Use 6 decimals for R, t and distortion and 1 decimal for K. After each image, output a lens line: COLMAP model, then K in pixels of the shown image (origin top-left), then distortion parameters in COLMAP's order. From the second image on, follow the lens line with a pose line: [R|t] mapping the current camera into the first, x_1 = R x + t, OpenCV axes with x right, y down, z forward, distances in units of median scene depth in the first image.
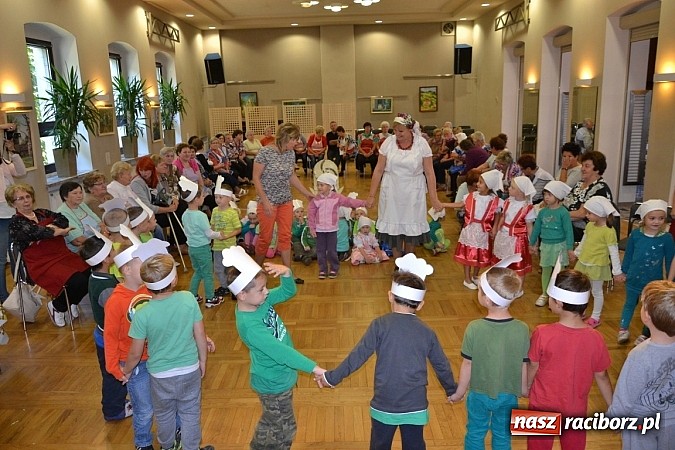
lens RADIAL K [[528.0, 0, 337.5], [0, 528.0, 225.0], [0, 0, 1]] dist [-0.040345, 0.000972]
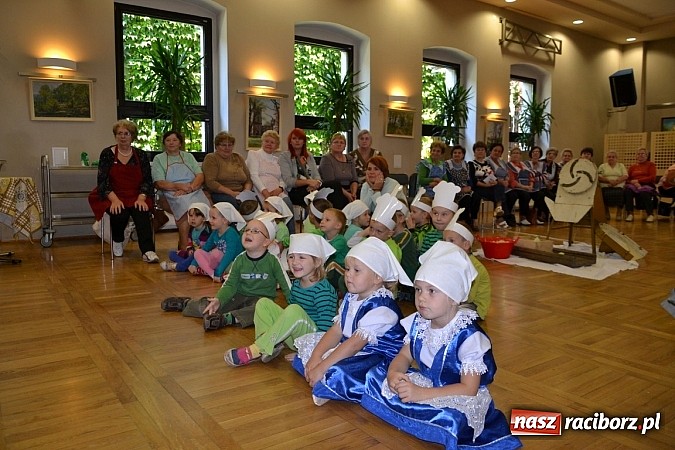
lens RADIAL K [[528.0, 0, 337.5], [0, 528.0, 225.0], [0, 0, 1]] dist [-0.040345, 0.000972]
pose [[0.575524, 0.114388, -0.809745, 0.185674], [-0.213956, 0.976742, -0.014090, 0.016191], [0.789300, 0.181359, 0.586612, 0.215132]]
